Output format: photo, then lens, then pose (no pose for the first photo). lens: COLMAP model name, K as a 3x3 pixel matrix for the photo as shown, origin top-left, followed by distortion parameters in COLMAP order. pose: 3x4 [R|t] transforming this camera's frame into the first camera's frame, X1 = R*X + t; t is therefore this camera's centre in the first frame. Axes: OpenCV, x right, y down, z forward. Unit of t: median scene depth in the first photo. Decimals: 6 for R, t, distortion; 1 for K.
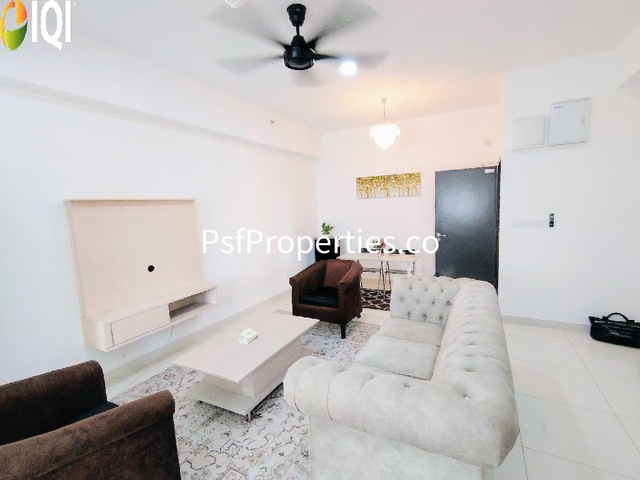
lens RADIAL K [[305.2, 0, 318.8], [0, 305.2, 240.2], [0, 0, 1]] dist [0.014362, 0.000481]
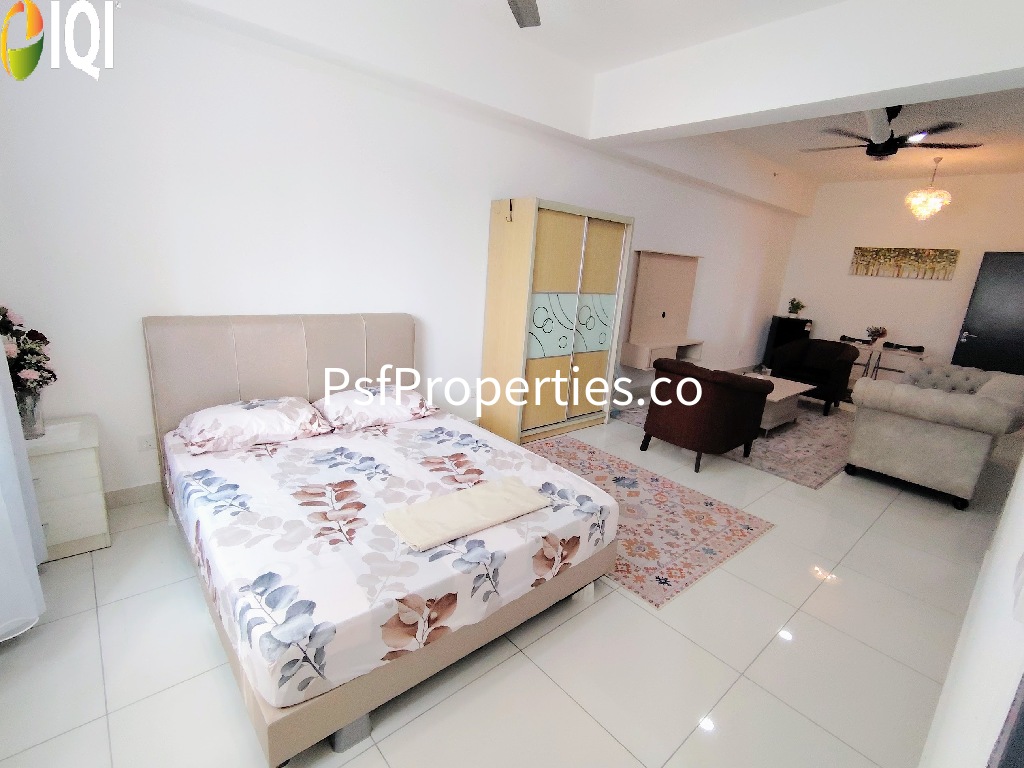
lens RADIAL K [[488.3, 0, 515.9], [0, 488.3, 384.9], [0, 0, 1]] dist [0.014362, 0.000481]
pose [[0.935600, 0.195948, -0.293697, -0.277692], [-0.155055, 0.975381, 0.156809, 0.085489], [0.317193, -0.101172, 0.942949, -0.554383]]
